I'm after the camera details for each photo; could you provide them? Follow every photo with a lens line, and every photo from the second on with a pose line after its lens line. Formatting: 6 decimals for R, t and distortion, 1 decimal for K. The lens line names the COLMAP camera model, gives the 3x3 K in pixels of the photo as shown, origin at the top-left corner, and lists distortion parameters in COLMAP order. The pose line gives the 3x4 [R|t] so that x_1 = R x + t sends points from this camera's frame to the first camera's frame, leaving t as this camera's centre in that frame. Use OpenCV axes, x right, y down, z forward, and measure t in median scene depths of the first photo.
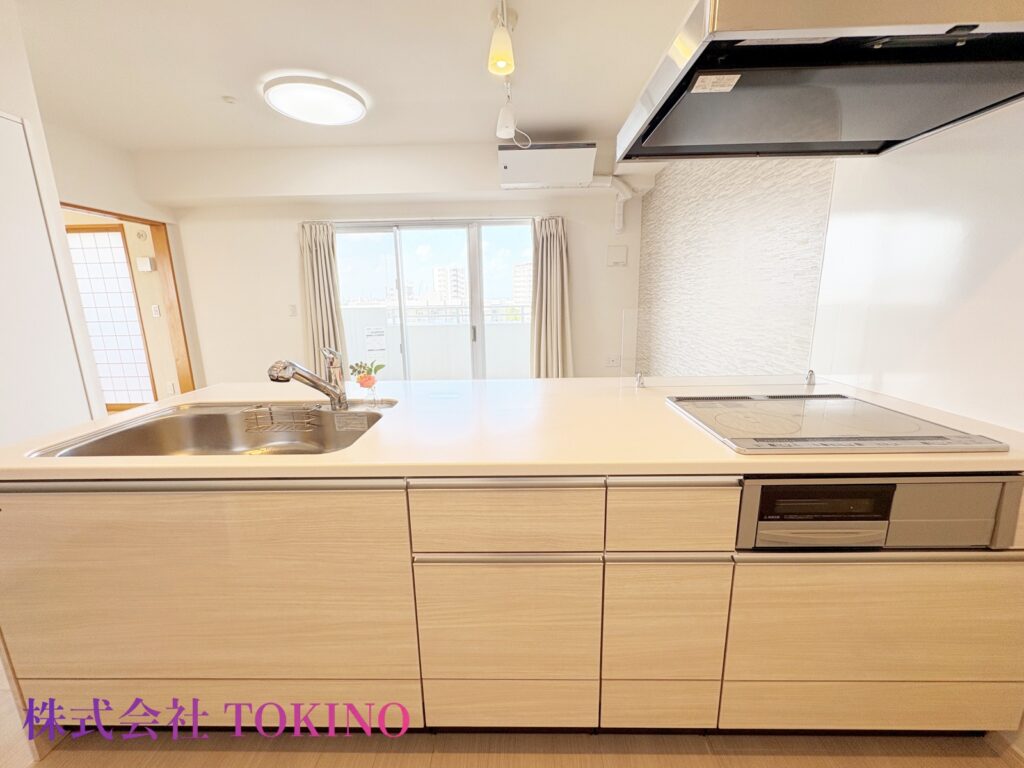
lens RADIAL K [[408.5, 0, 514.0], [0, 408.5, 383.8], [0, 0, 1]] dist [0.000045, -0.000233]
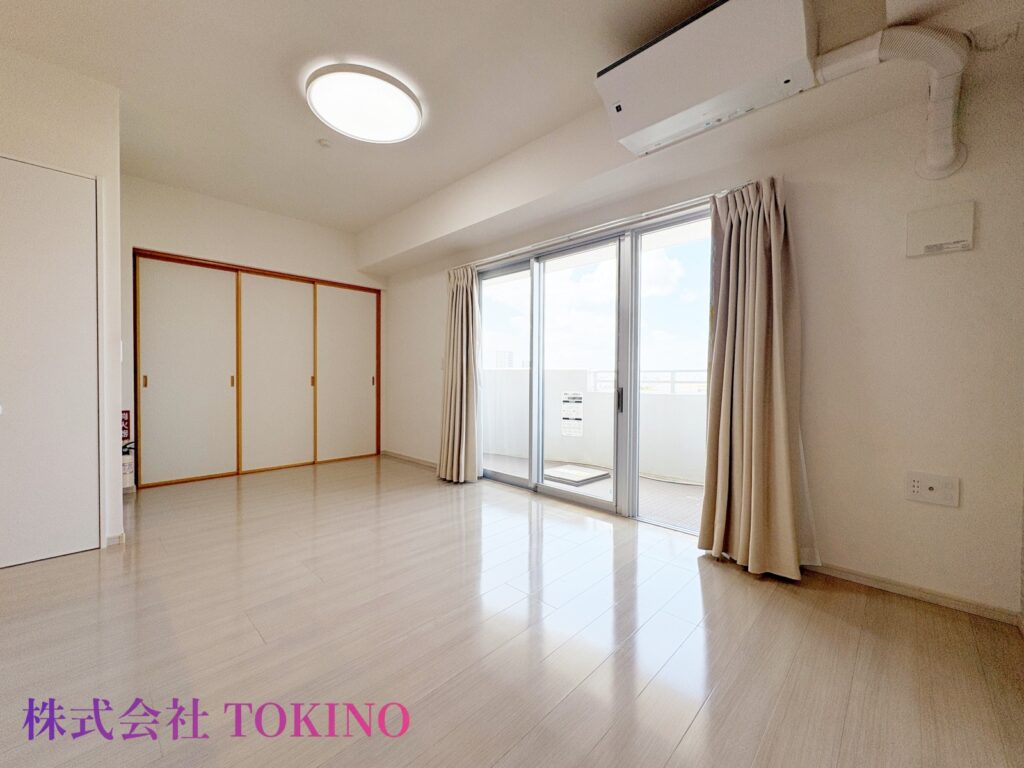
lens RADIAL K [[408.5, 0, 514.0], [0, 408.5, 383.8], [0, 0, 1]] dist [0.000045, -0.000233]
pose [[0.741797, 0.032883, -0.669818, 0.216287], [-0.155454, 0.980023, -0.124048, -0.048312], [0.652358, 0.196145, 0.732090, 0.460093]]
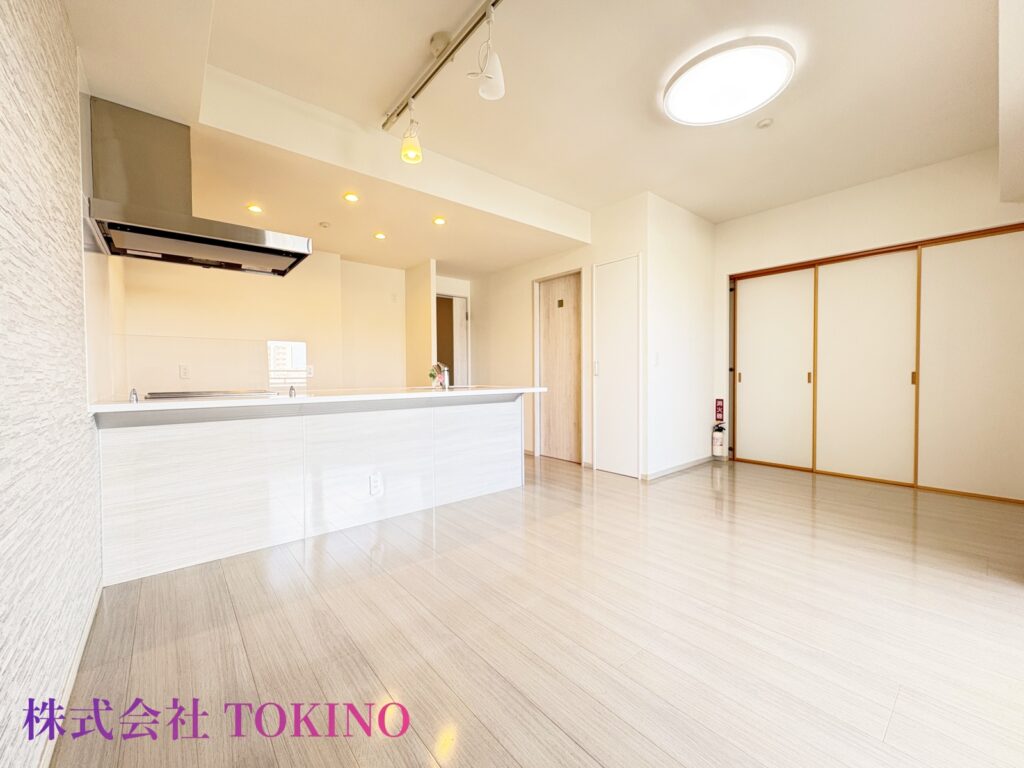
lens RADIAL K [[408.5, 0, 514.0], [0, 408.5, 383.8], [0, 0, 1]] dist [0.000045, -0.000233]
pose [[-0.753875, 0.041309, -0.655718, 0.237862], [-0.112331, 0.975223, 0.190584, -0.156088], [0.647344, 0.217334, -0.730555, 0.959642]]
